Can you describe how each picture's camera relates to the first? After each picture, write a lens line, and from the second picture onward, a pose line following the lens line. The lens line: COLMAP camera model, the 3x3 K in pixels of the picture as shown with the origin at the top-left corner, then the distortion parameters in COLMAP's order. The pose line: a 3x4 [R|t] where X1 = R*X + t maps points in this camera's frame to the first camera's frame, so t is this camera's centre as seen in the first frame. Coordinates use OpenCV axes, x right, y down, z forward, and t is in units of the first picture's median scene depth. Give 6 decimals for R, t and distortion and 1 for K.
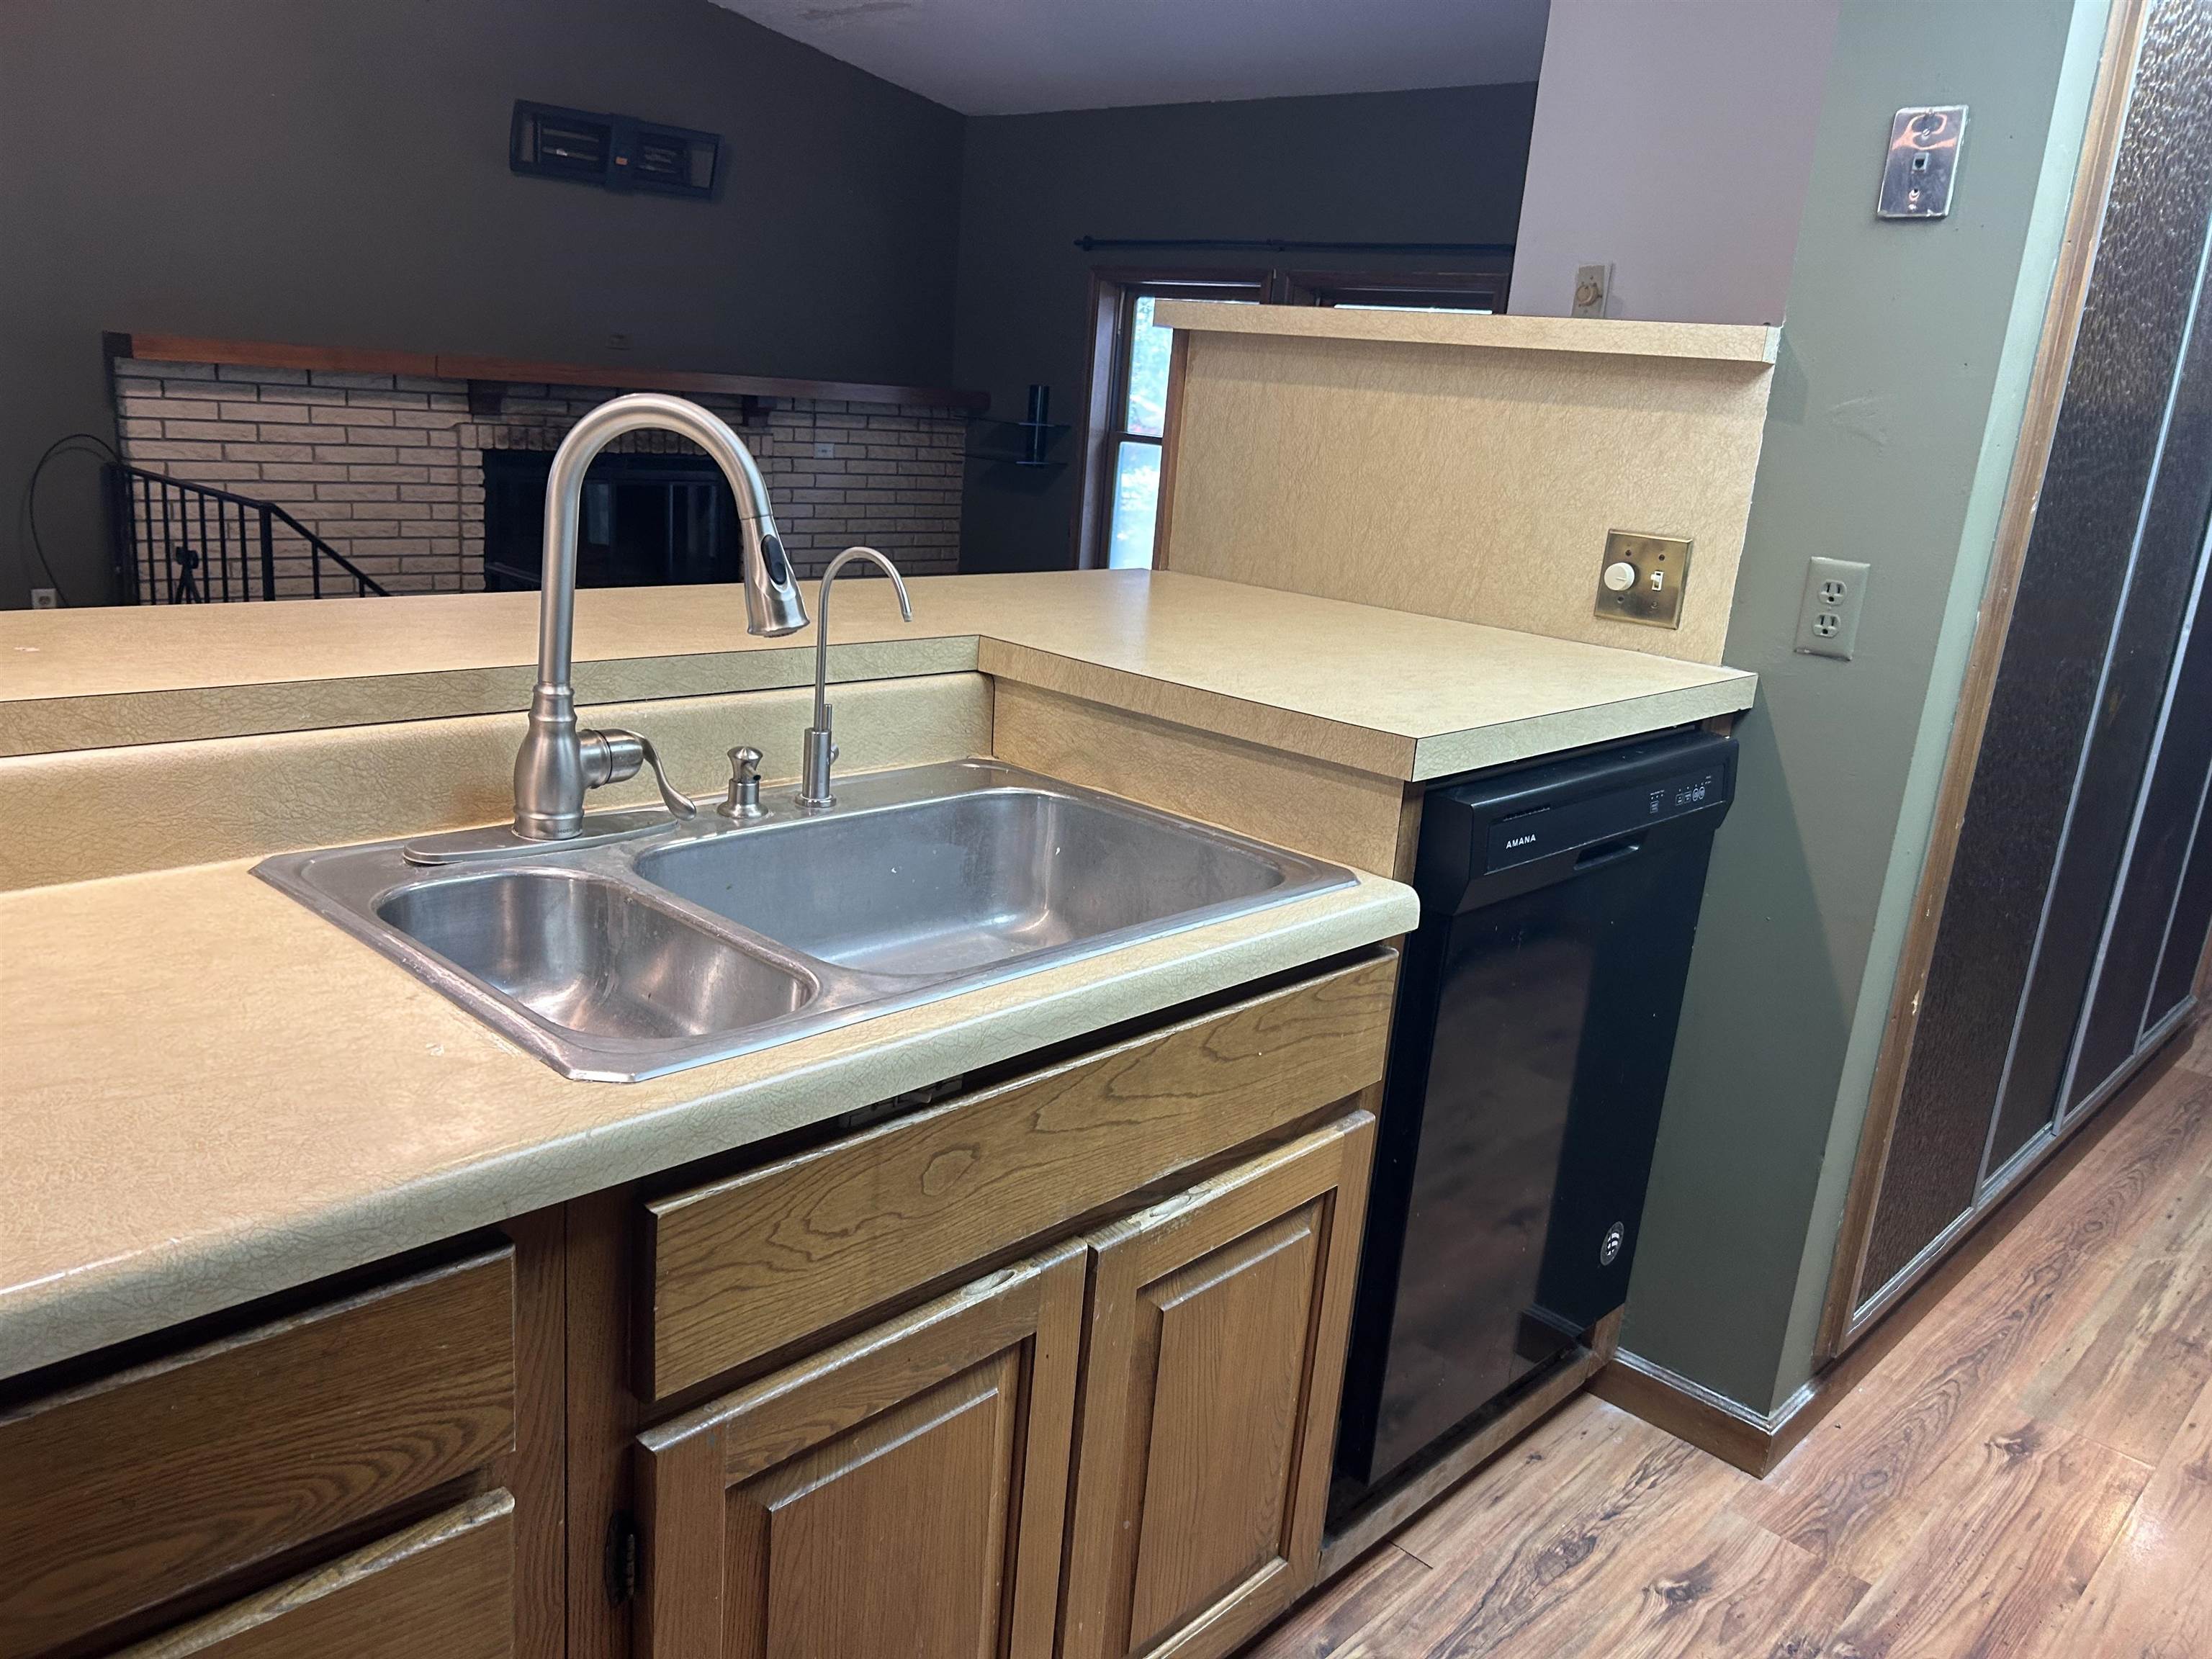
lens RADIAL K [[1693.0, 0, 1101.2], [0, 1693.0, 844.1], [0, 0, 1]] dist [0.024577, -0.012826]
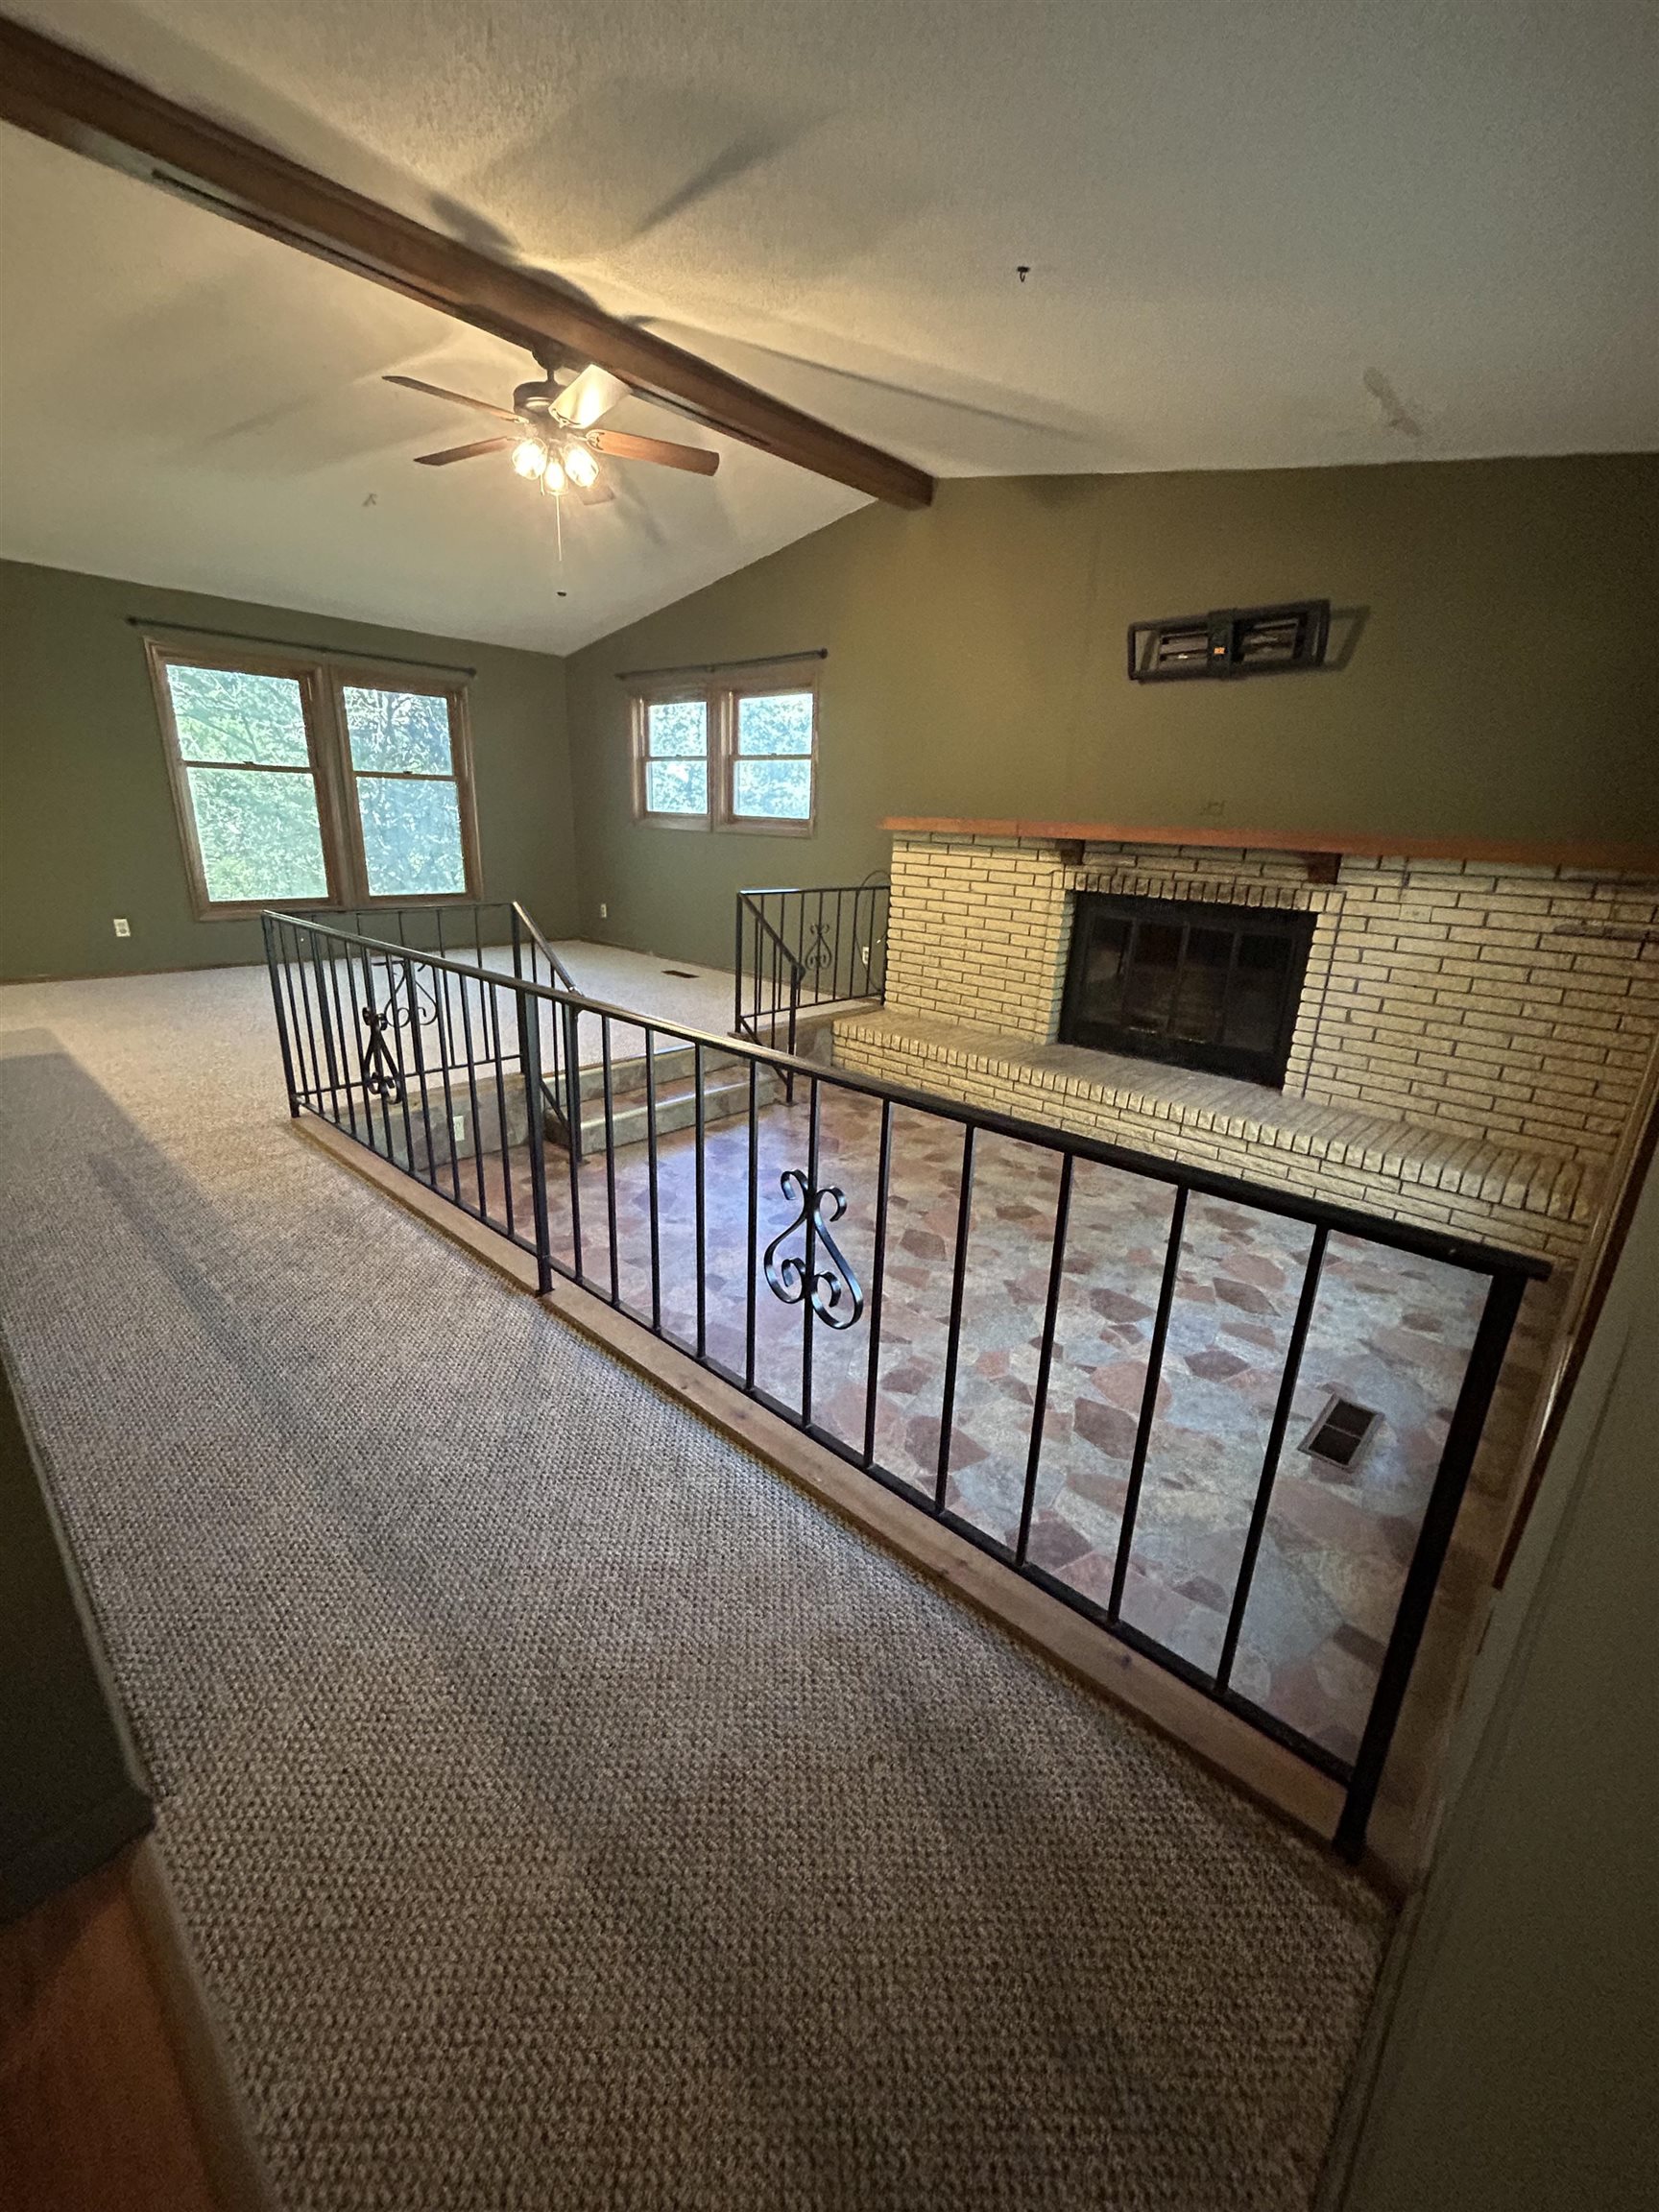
lens RADIAL K [[898.5, 0, 832.8], [0, 898.5, 1102.5], [0, 0, 1]] dist [-0.001081, 0.001163]
pose [[0.004321, 0.229573, -0.973282, 0.419856], [-0.303840, 0.927577, 0.217443, -0.180809], [0.952713, 0.294782, 0.073762, 0.856316]]
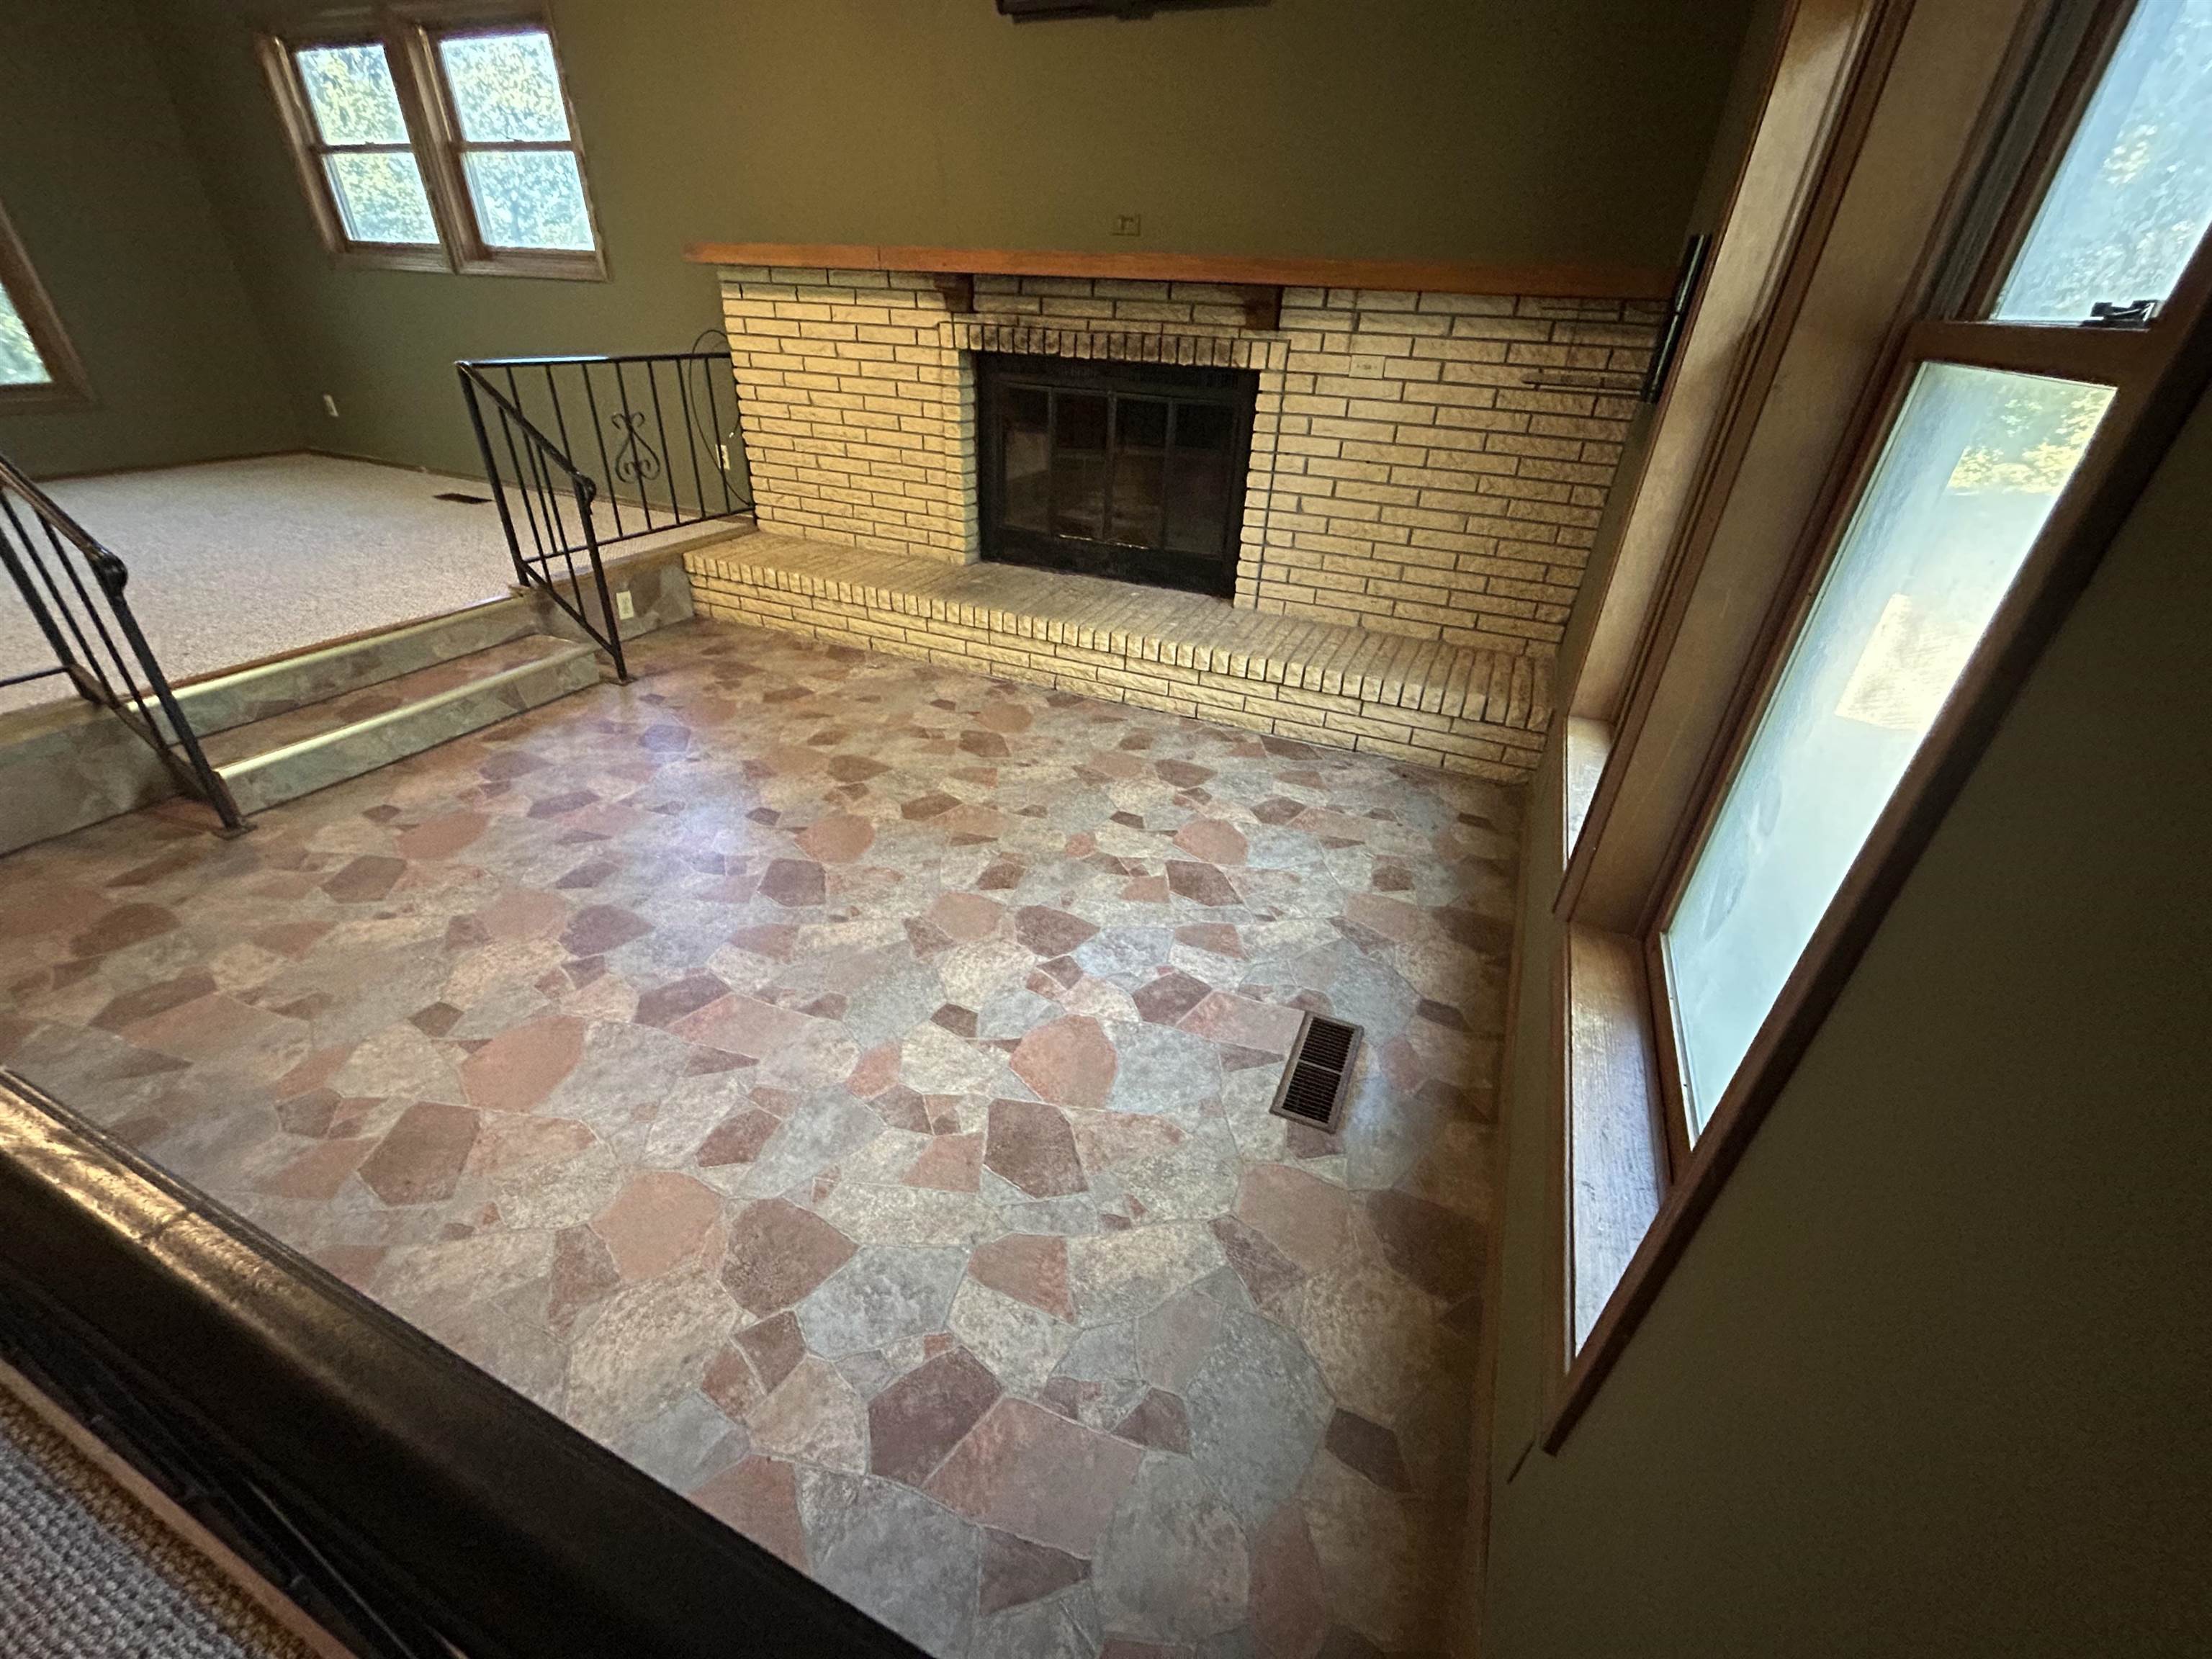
lens RADIAL K [[898.5, 0, 1108.1], [0, 898.5, 833.7], [0, 0, 1]] dist [-0.001081, 0.001163]
pose [[0.329303, 0.428382, -0.841456, 0.280836], [-0.263667, 0.897430, 0.353692, -0.193665], [0.906664, 0.105393, 0.408477, 0.934127]]
